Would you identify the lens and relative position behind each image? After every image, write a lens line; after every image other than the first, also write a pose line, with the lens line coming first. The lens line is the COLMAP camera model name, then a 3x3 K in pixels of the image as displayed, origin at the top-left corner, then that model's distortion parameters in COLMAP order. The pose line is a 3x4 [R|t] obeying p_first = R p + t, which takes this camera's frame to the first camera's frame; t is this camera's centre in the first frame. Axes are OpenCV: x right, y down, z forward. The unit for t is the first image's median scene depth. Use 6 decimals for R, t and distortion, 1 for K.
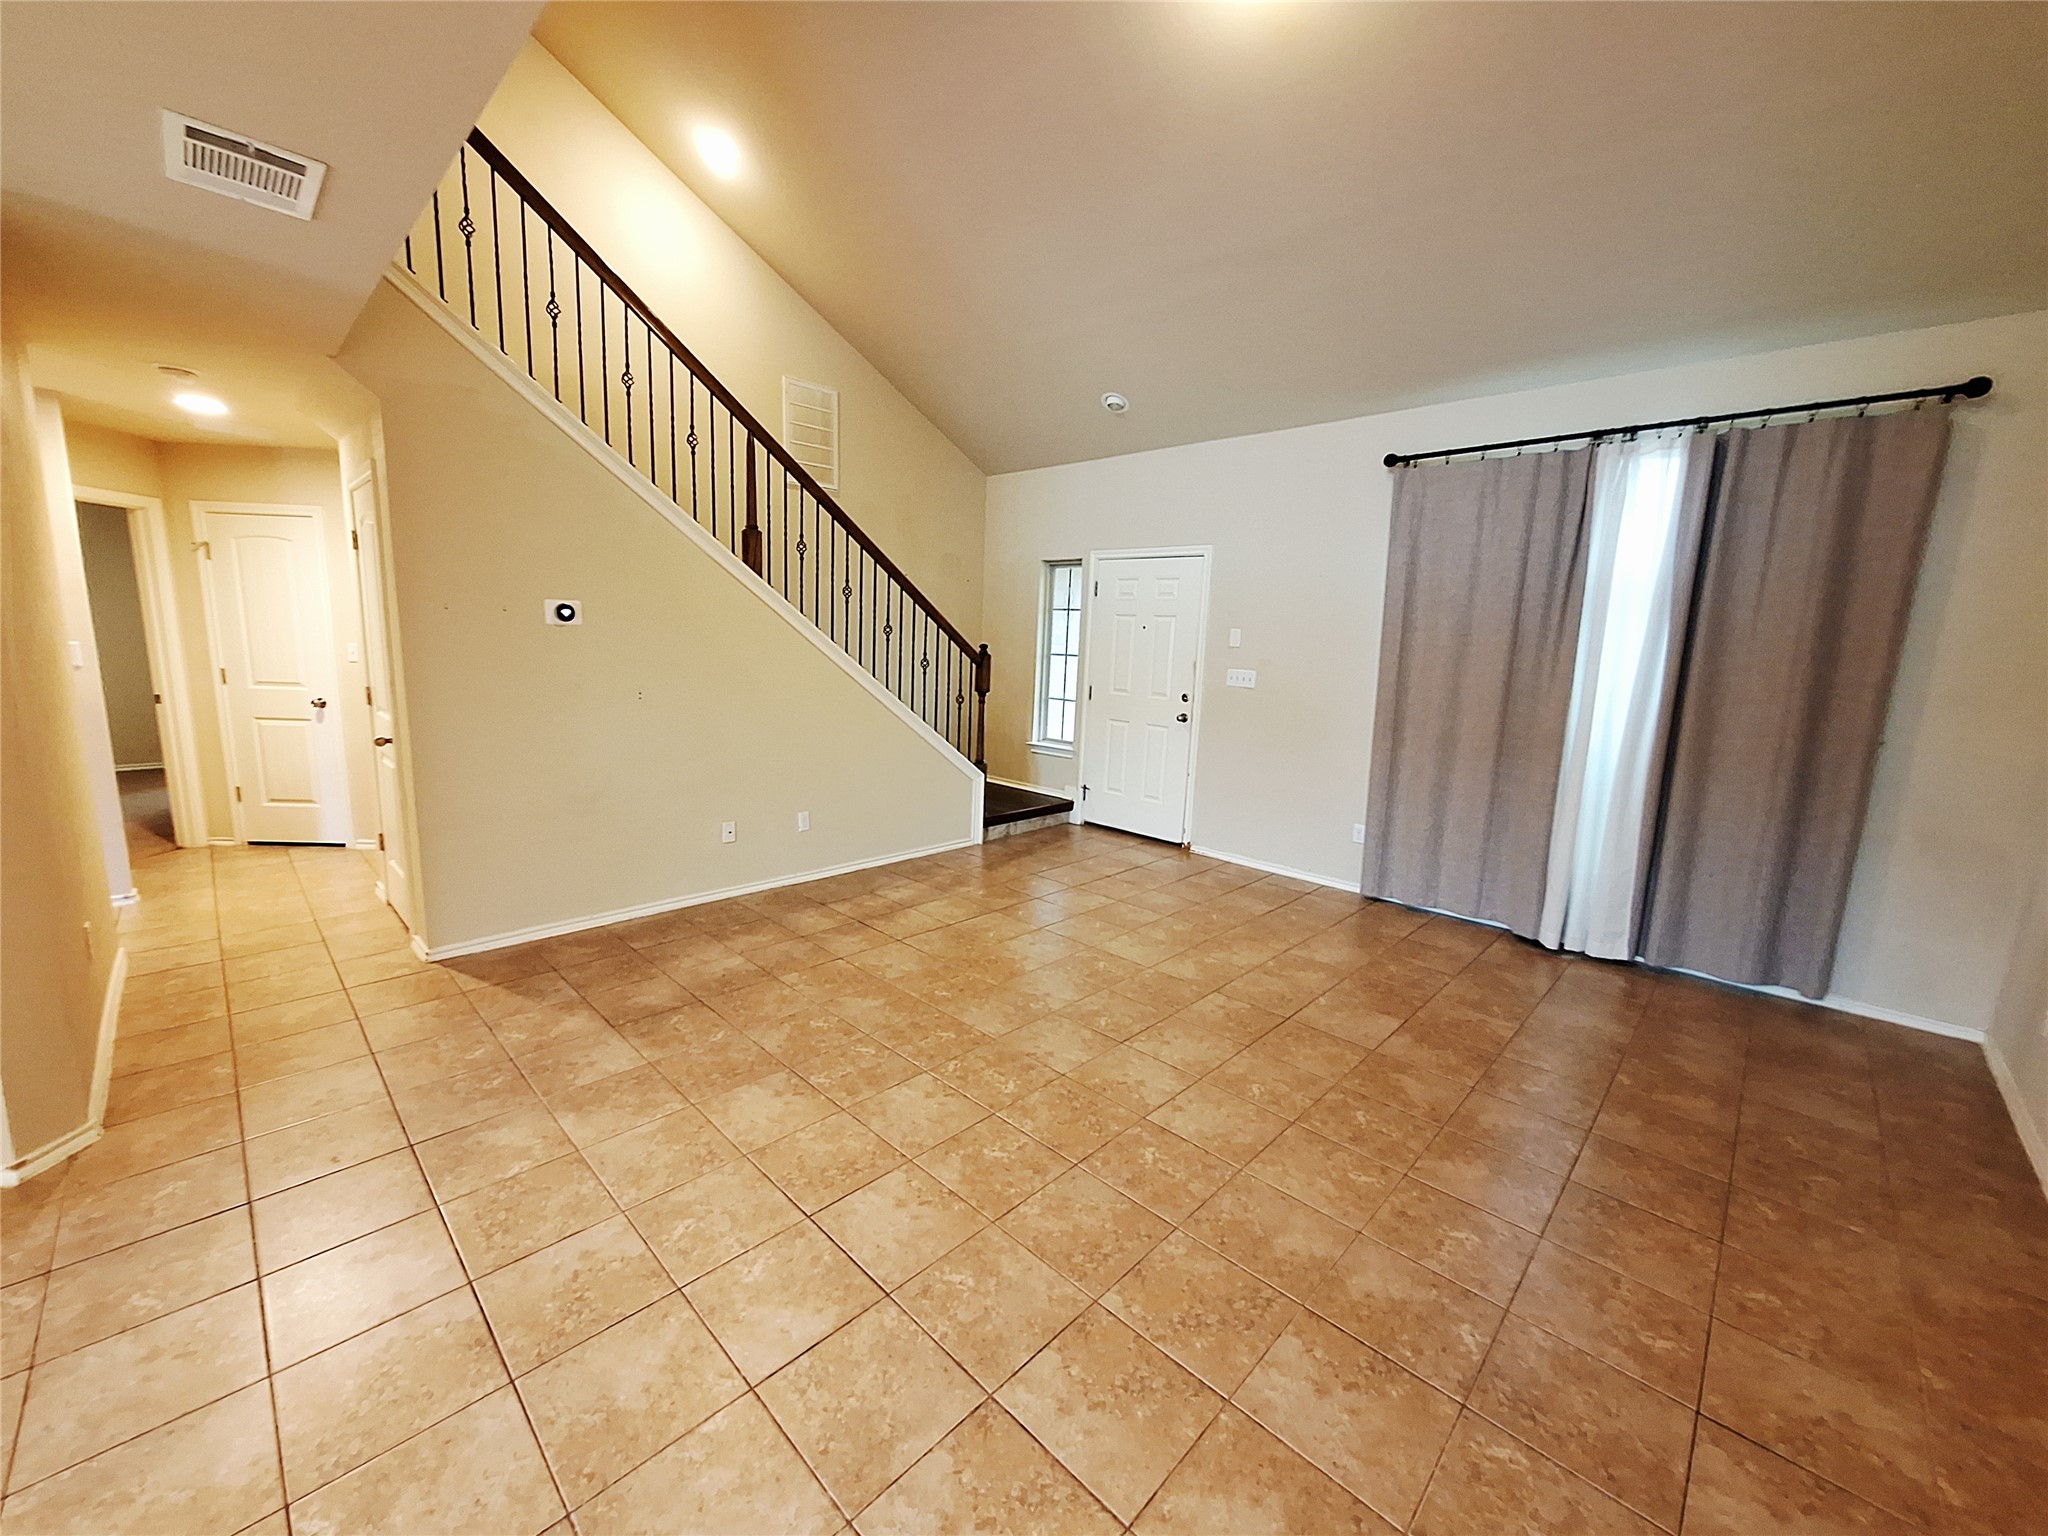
lens RADIAL K [[803.2, 0, 993.7], [0, 803.2, 765.6], [0, 0, 1]] dist [-0.005345, 0.001446]
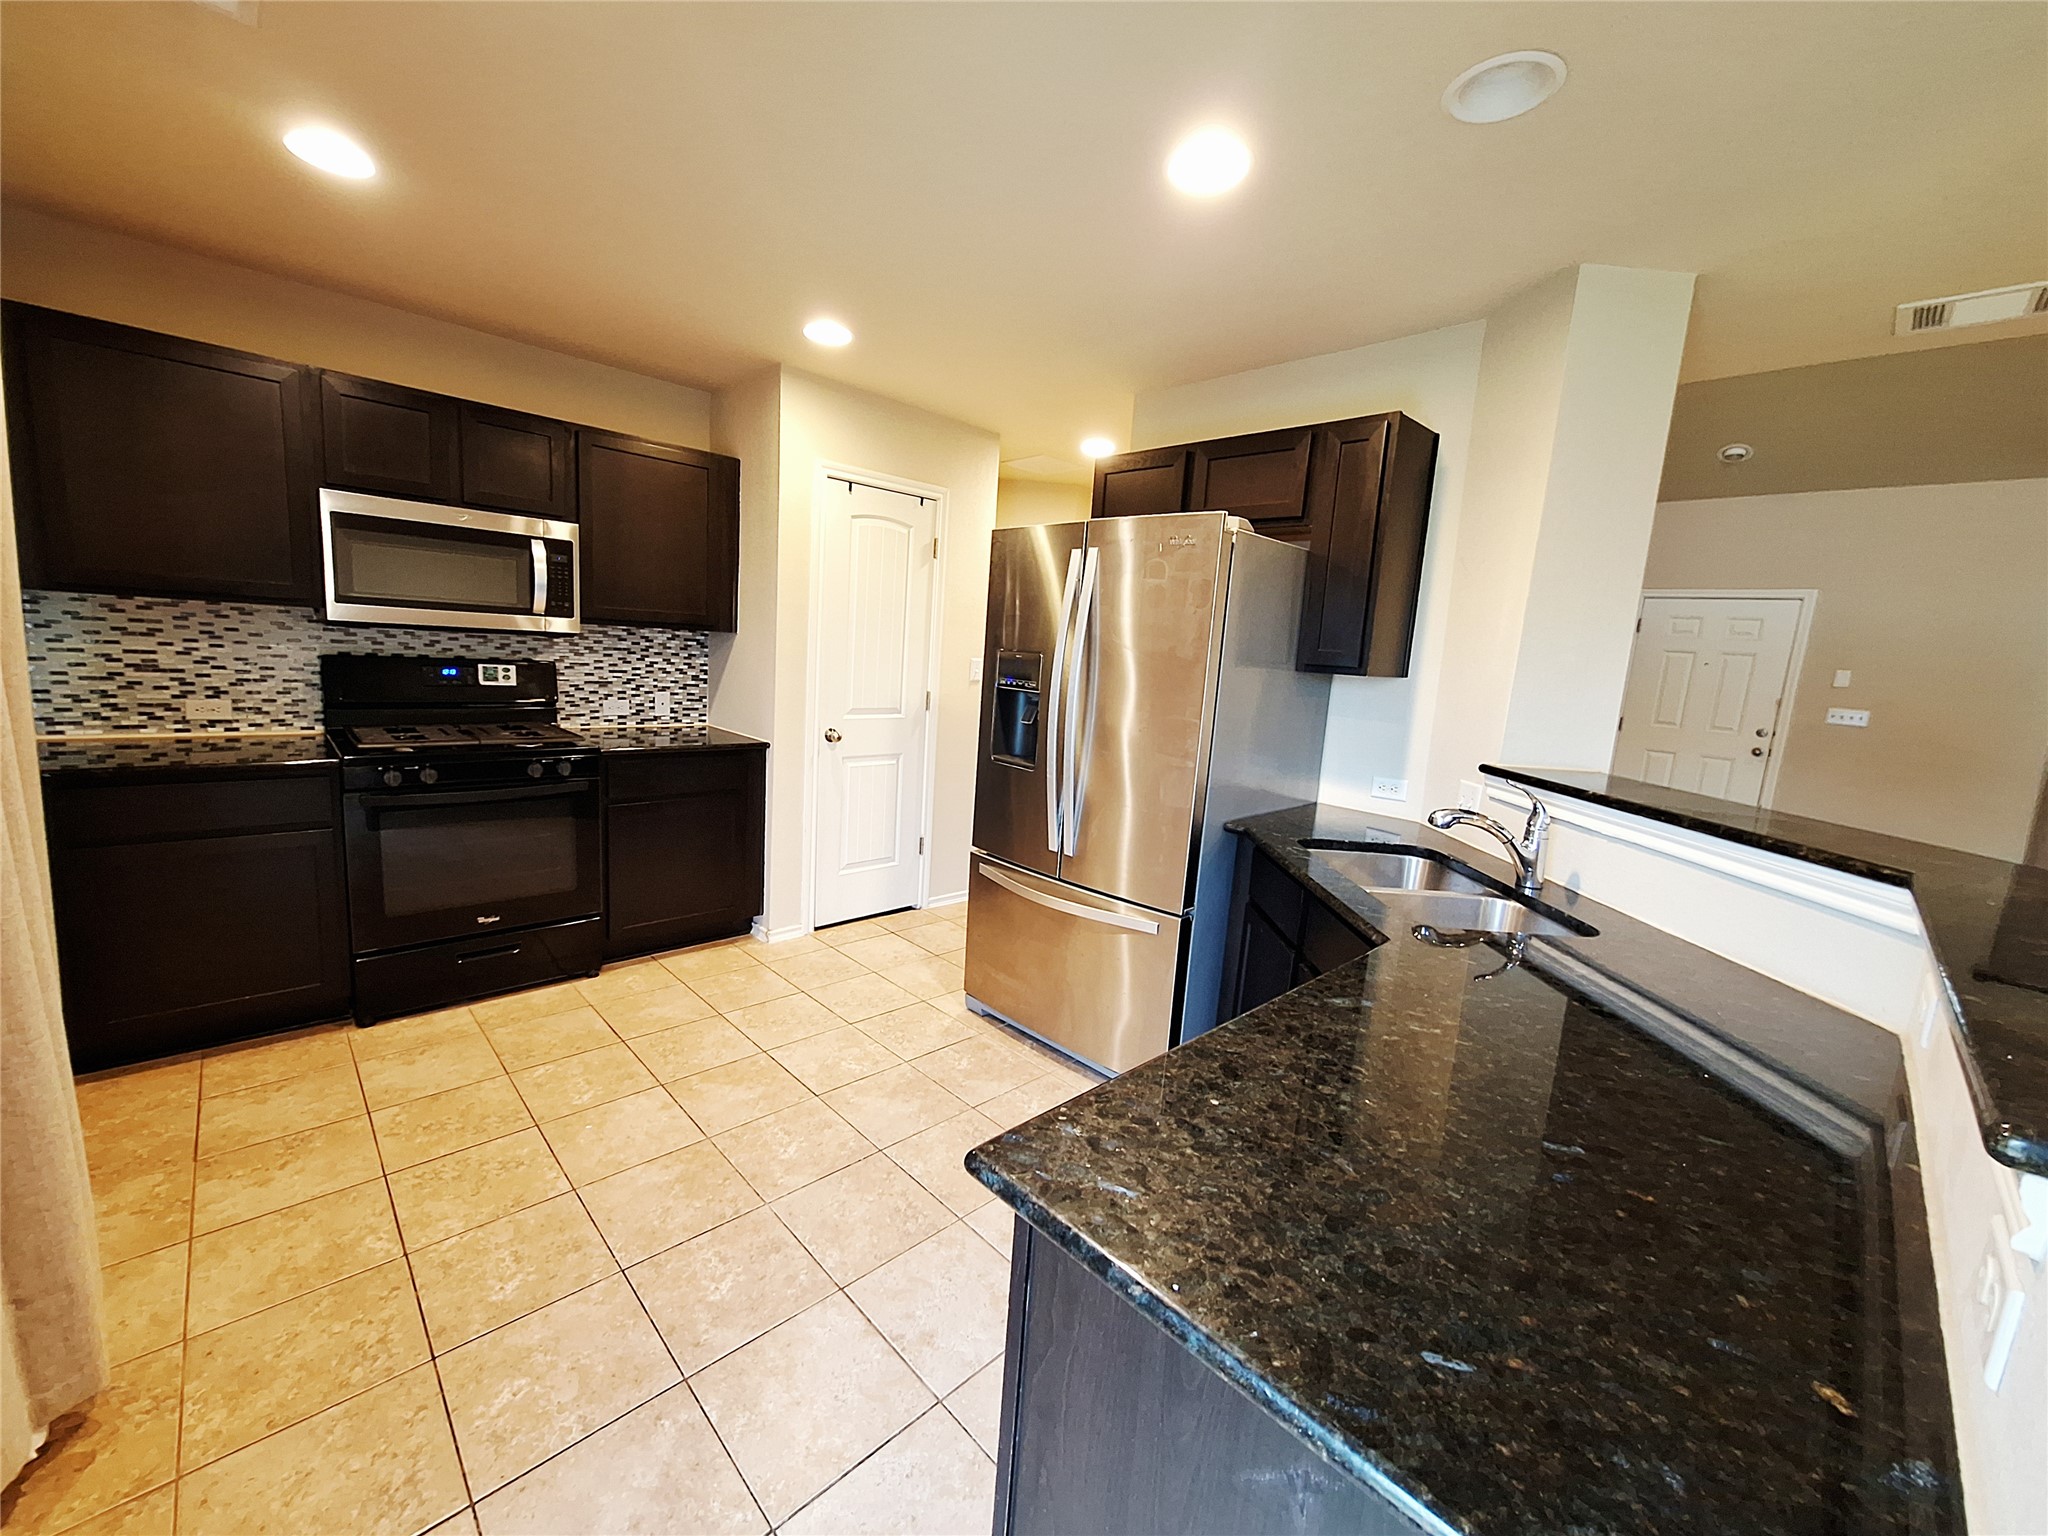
lens RADIAL K [[803.2, 0, 1007.6], [0, 803.2, 766.9], [0, 0, 1]] dist [-0.005345, 0.001446]
pose [[0.999054, 0.032226, -0.029213, -1.042193], [-0.032612, 0.999386, -0.012827, 0.007014], [0.028782, 0.013768, 0.999491, -0.102703]]
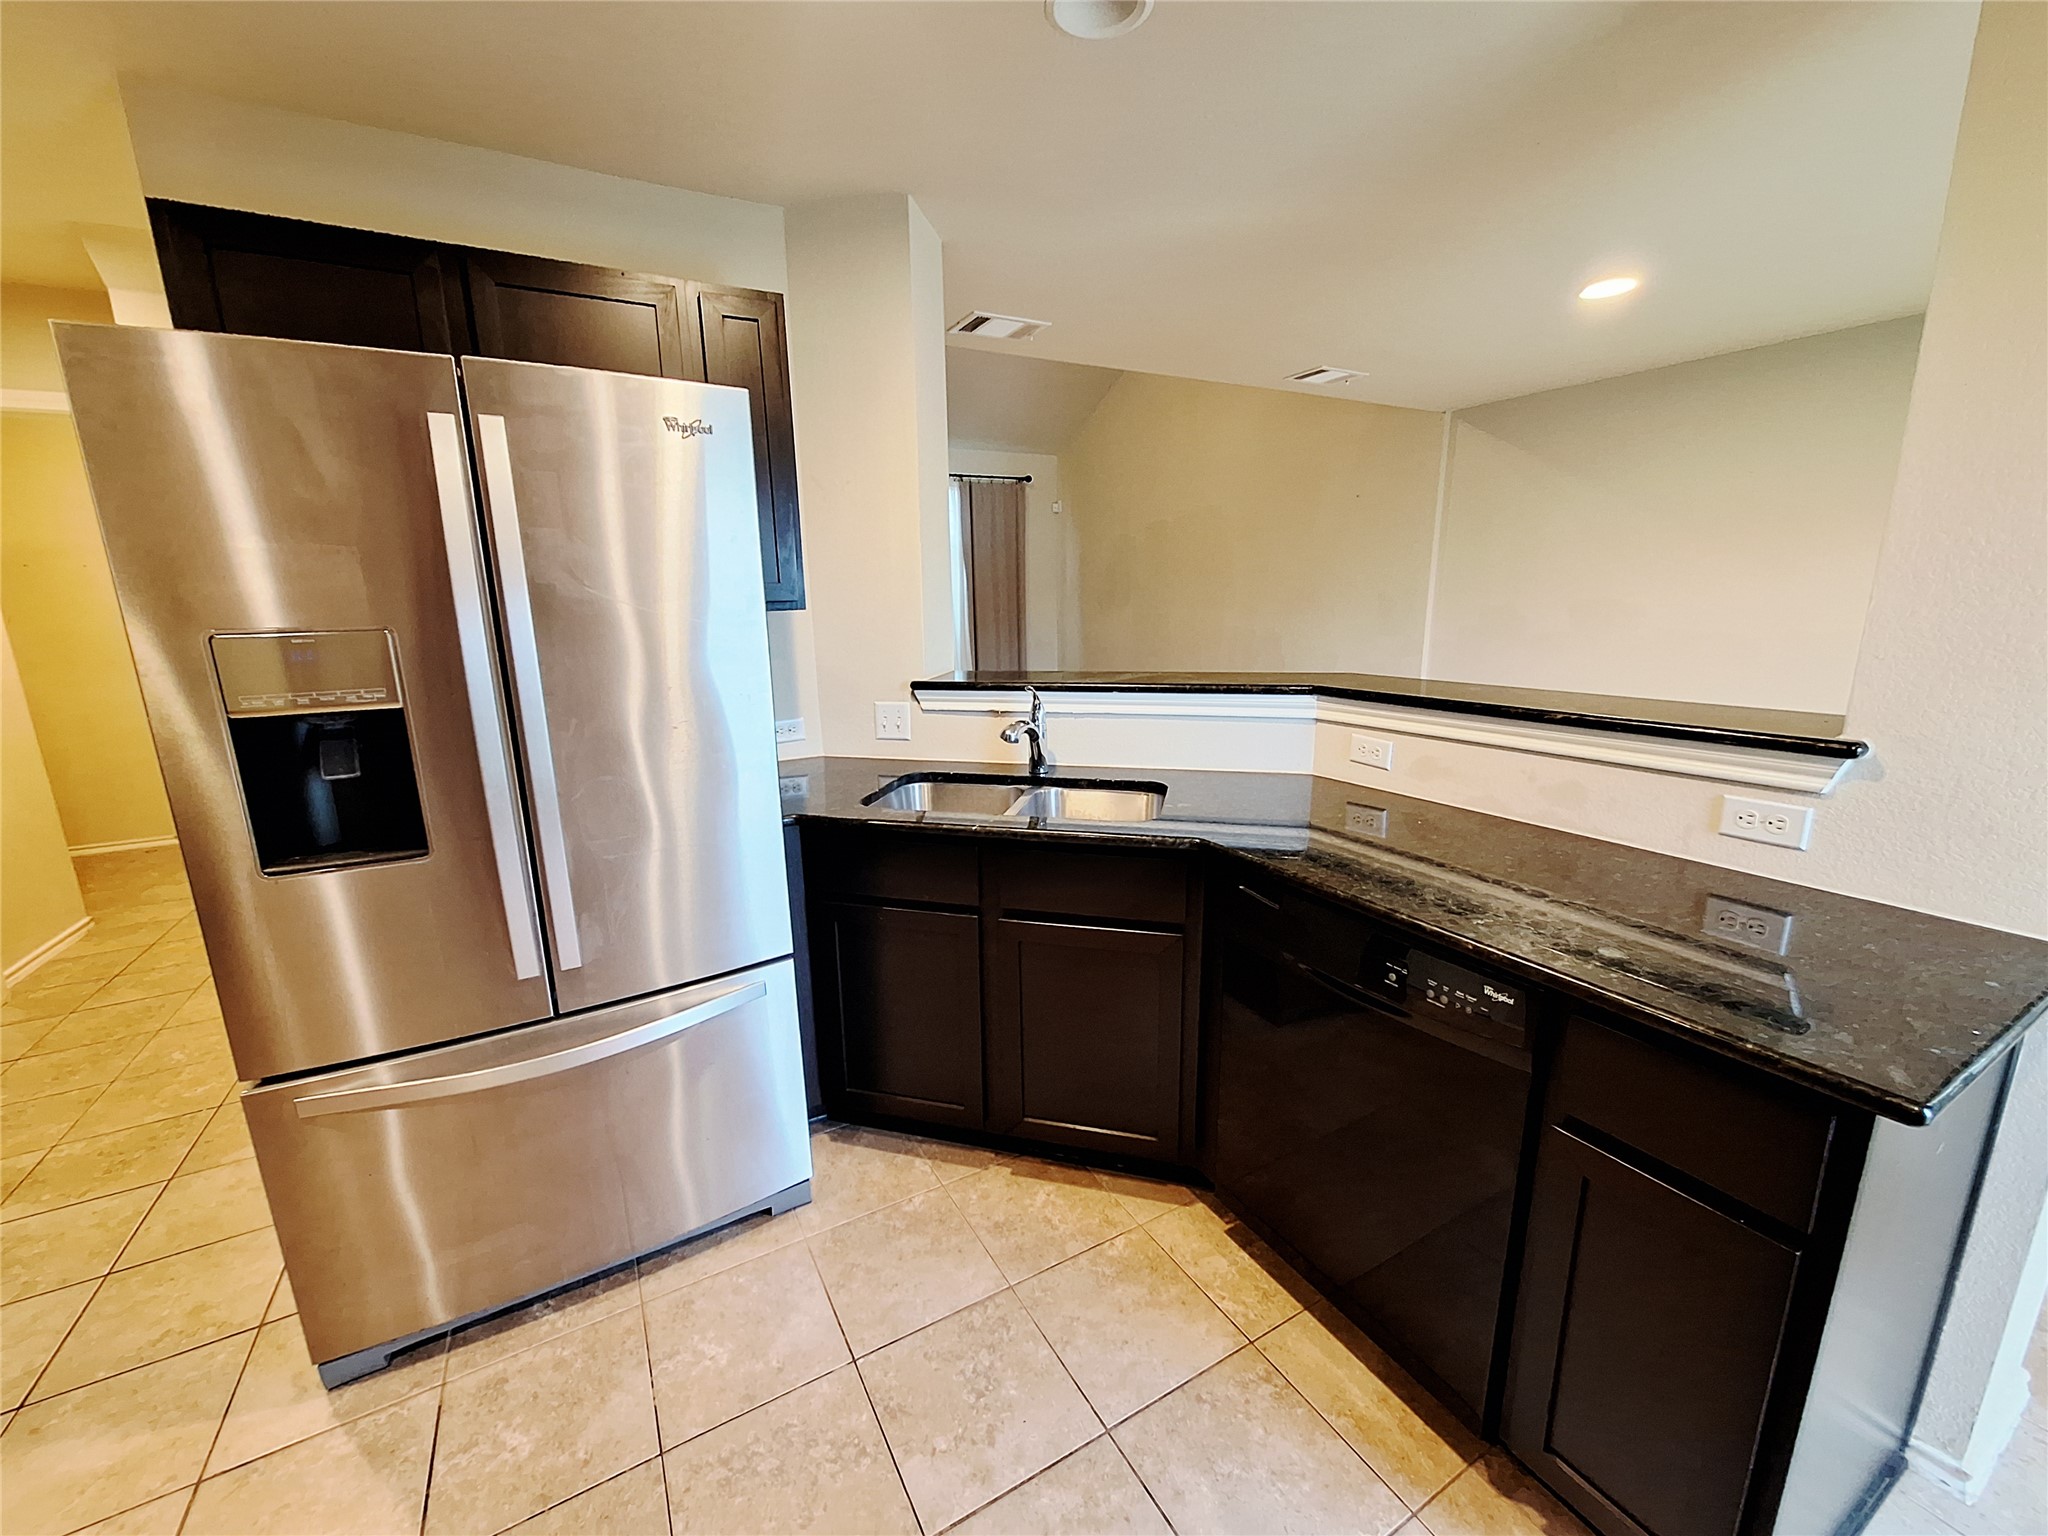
lens RADIAL K [[803.2, 0, 1020.7], [0, 803.2, 764.4], [0, 0, 1]] dist [-0.005345, 0.001446]
pose [[0.269463, -0.246094, 0.931036, -1.280591], [0.181637, 0.962432, 0.201823, -0.061611], [-0.945726, 0.114727, 0.304040, 0.229974]]
